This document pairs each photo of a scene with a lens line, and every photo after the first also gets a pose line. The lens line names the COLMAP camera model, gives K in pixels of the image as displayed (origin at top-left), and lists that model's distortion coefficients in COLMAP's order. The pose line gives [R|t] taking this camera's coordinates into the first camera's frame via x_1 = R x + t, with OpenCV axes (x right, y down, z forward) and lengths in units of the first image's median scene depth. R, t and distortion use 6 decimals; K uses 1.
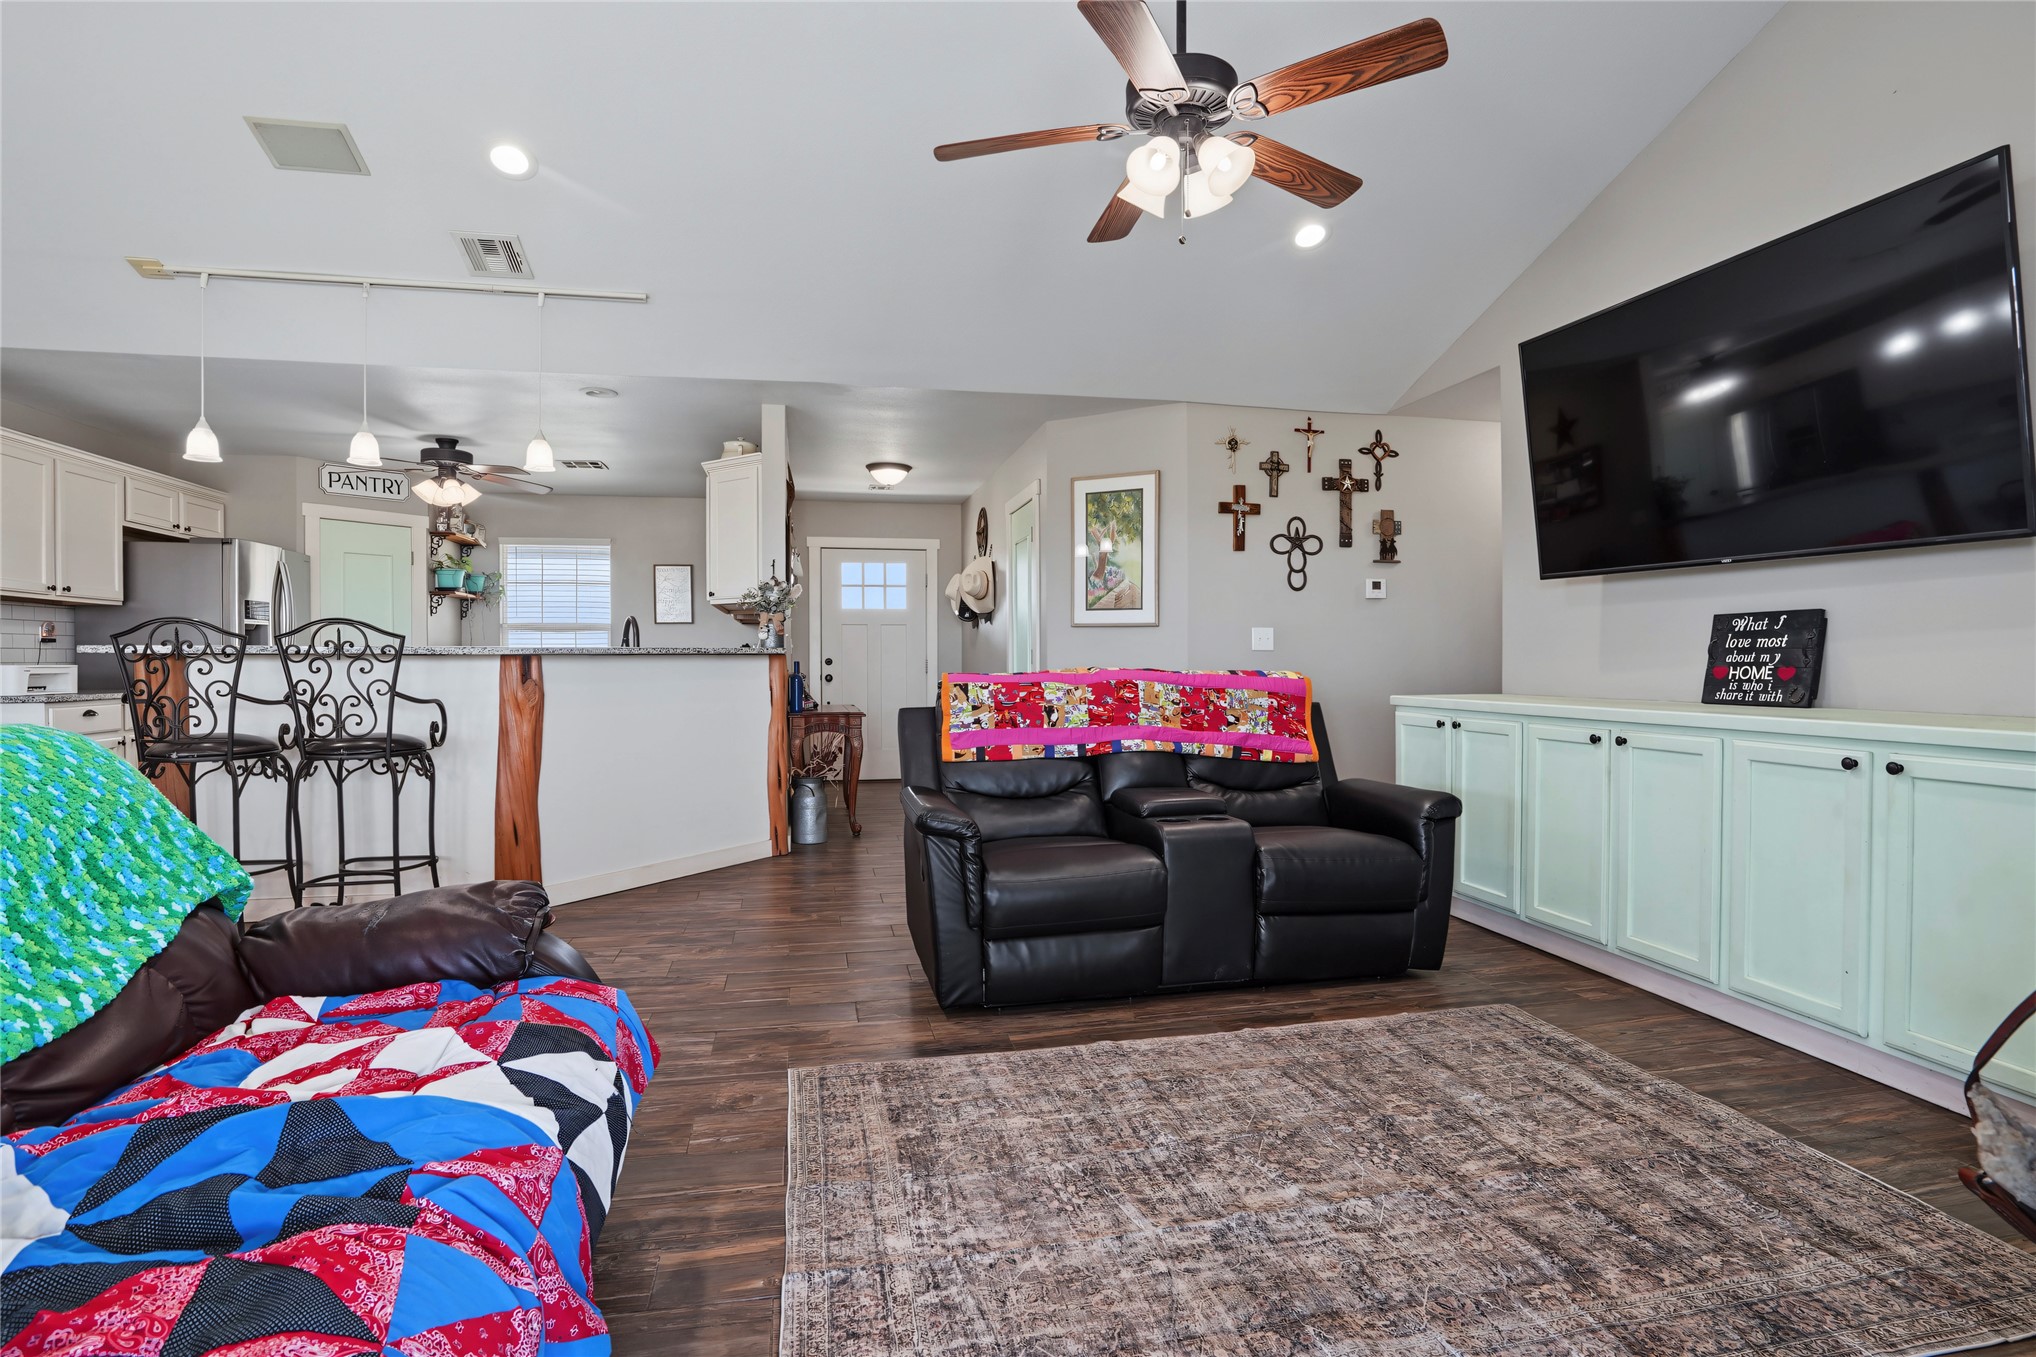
lens RADIAL K [[999.7, 0, 1022.3], [0, 999.7, 669.8], [0, 0, 1]] dist [-0.033623, 0.001492]
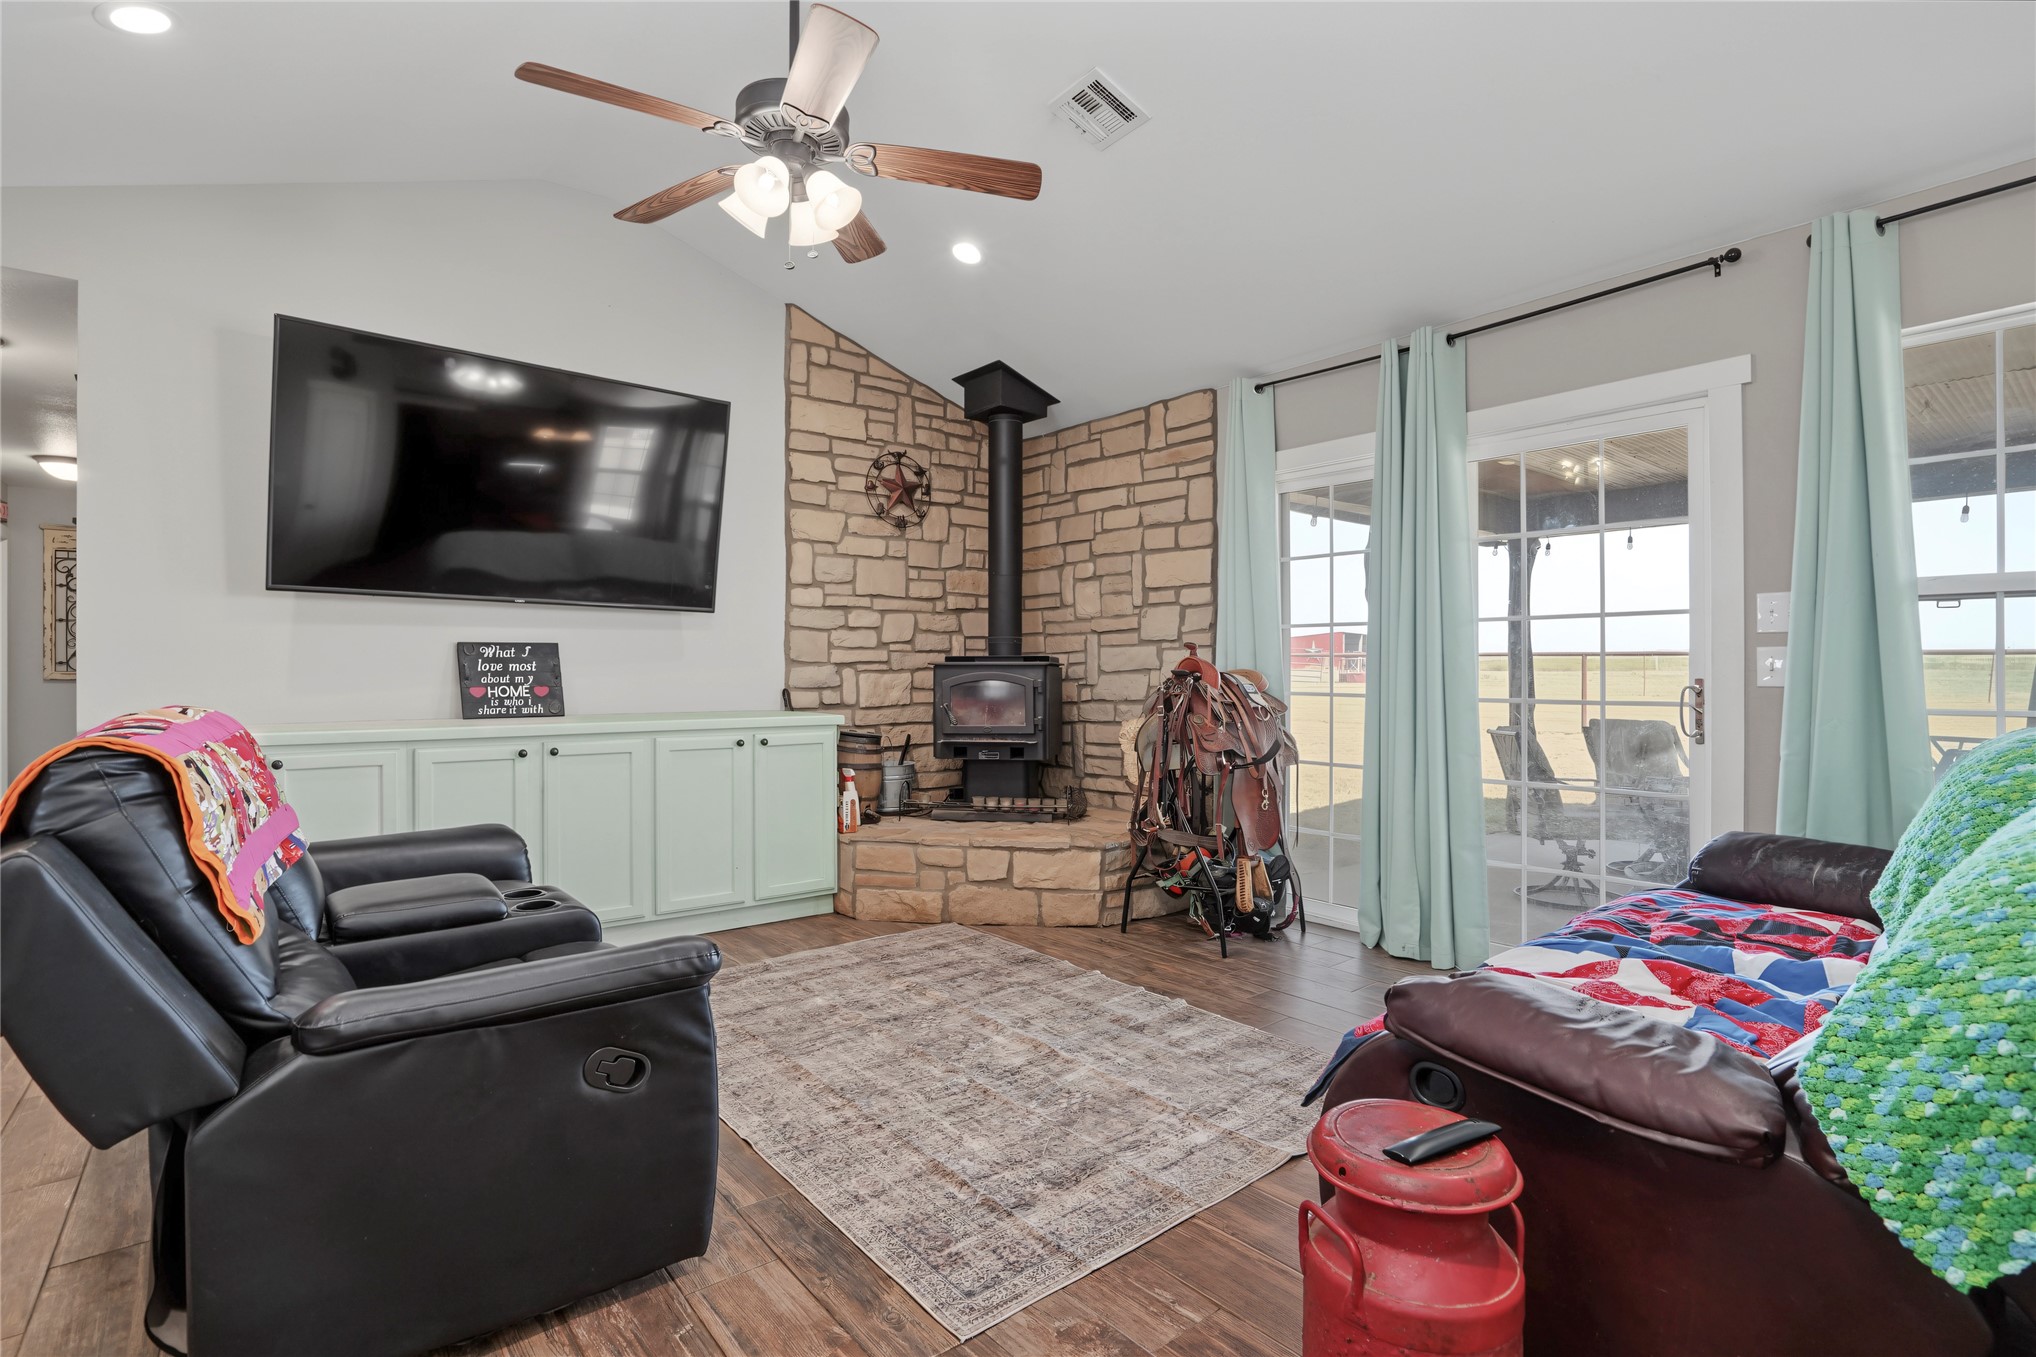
lens RADIAL K [[957.5, 0, 1023.4], [0, 957.5, 669.8], [0, 0, 1]] dist [-0.077439, 0.032375]
pose [[-0.452161, 0.000553, 0.891936, -0.607947], [0.008837, 0.999954, 0.003860, -0.023060], [-0.891893, 0.009627, -0.452144, 0.952527]]
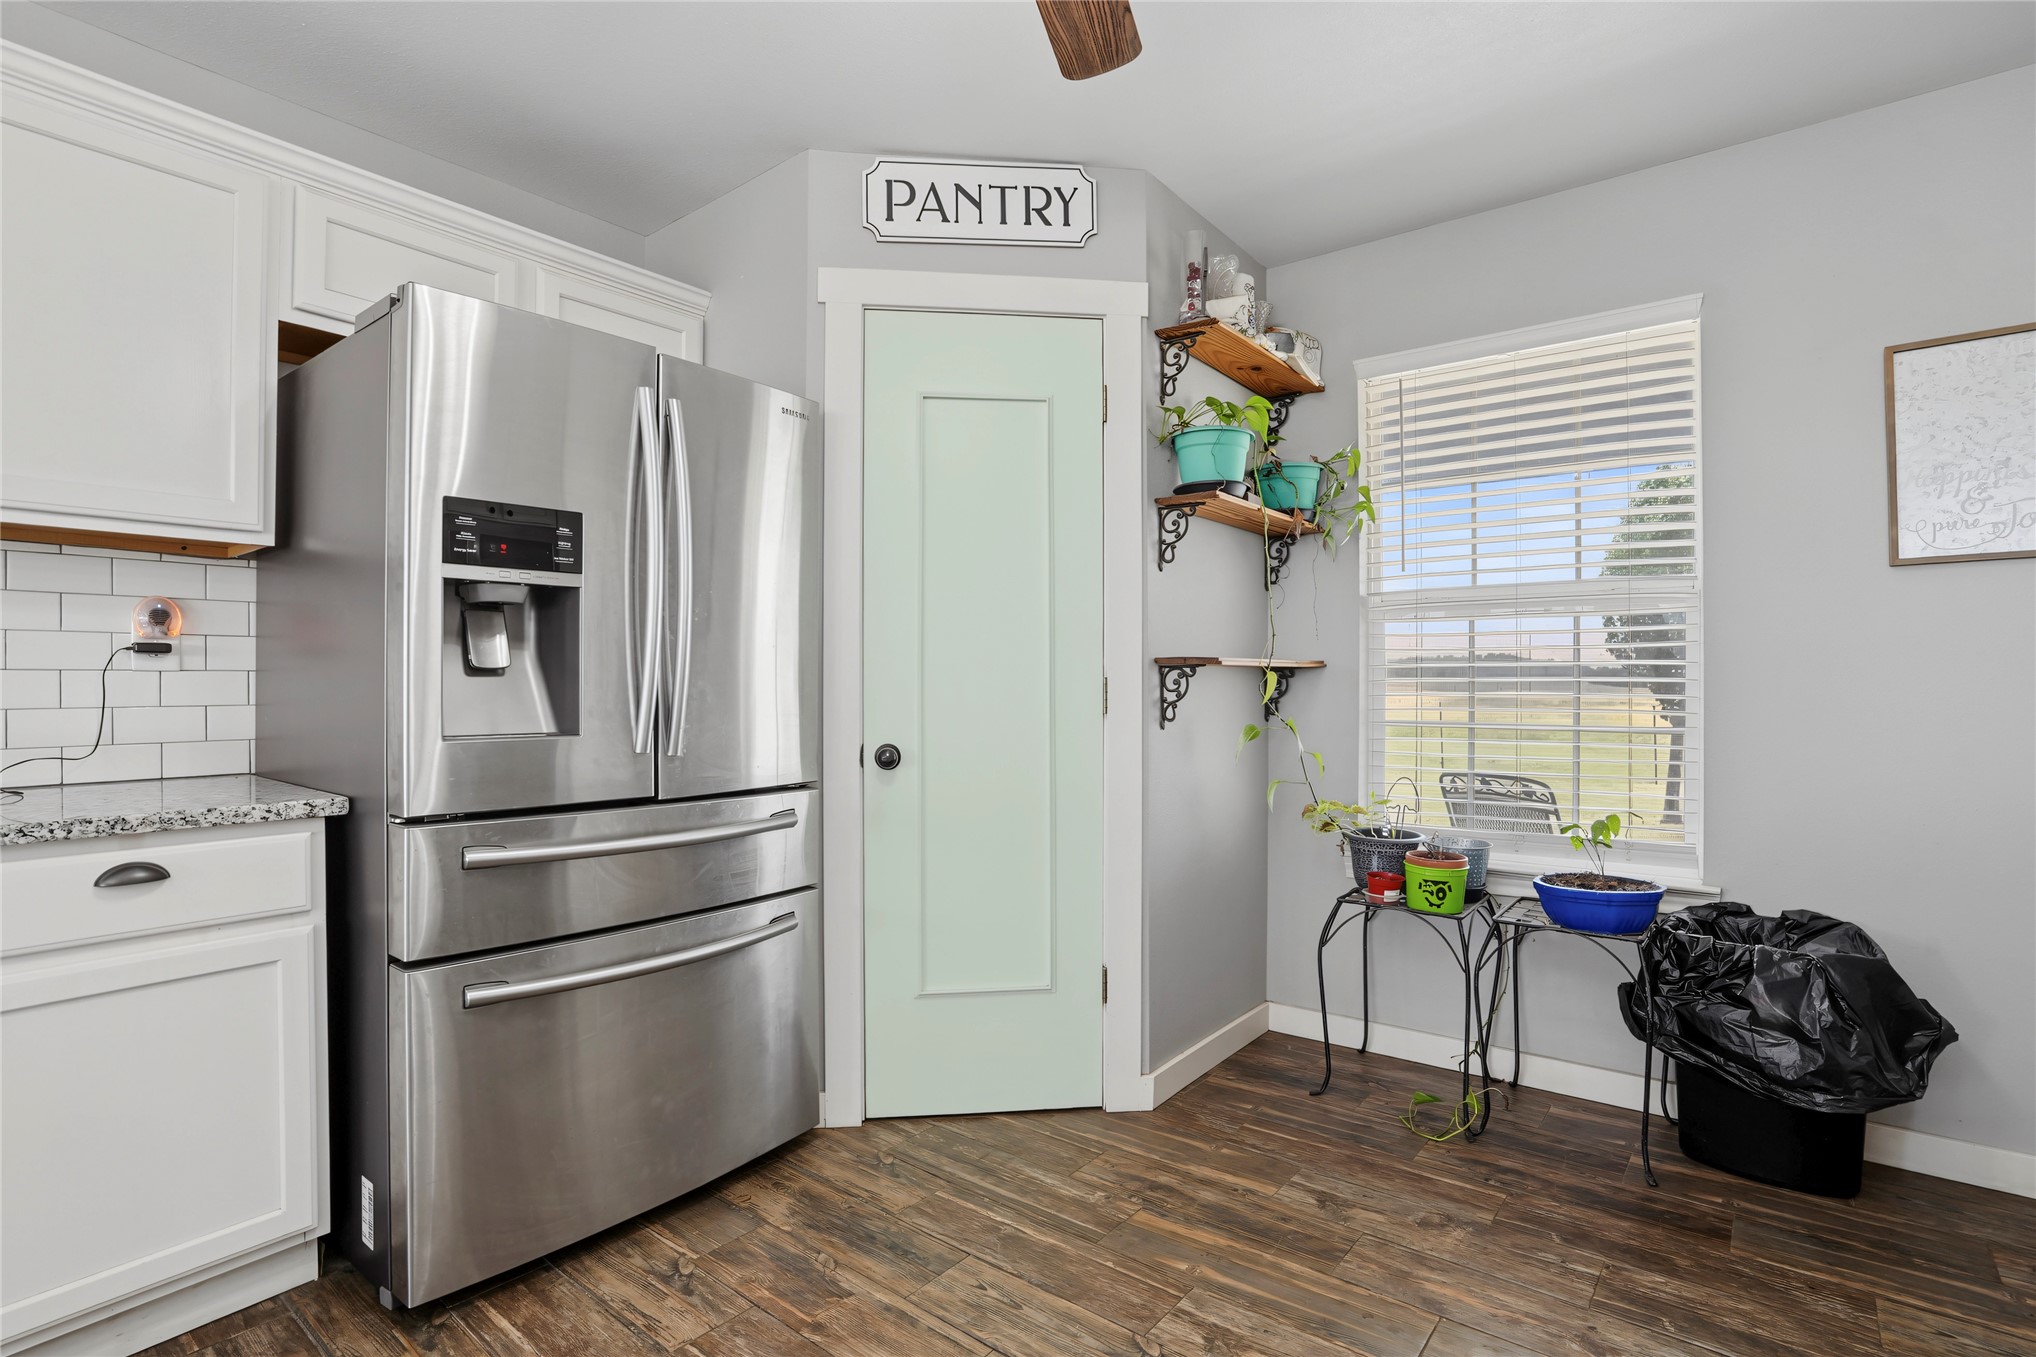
lens RADIAL K [[961.7, 0, 1026.7], [0, 961.7, 678.0], [0, 0, 1]] dist [-0.056408, 0.020724]
pose [[0.643077, -0.002318, -0.765798, -0.814822], [-0.006234, 0.999946, -0.008262, -0.028257], [0.765776, 0.010087, 0.643028, 1.648292]]
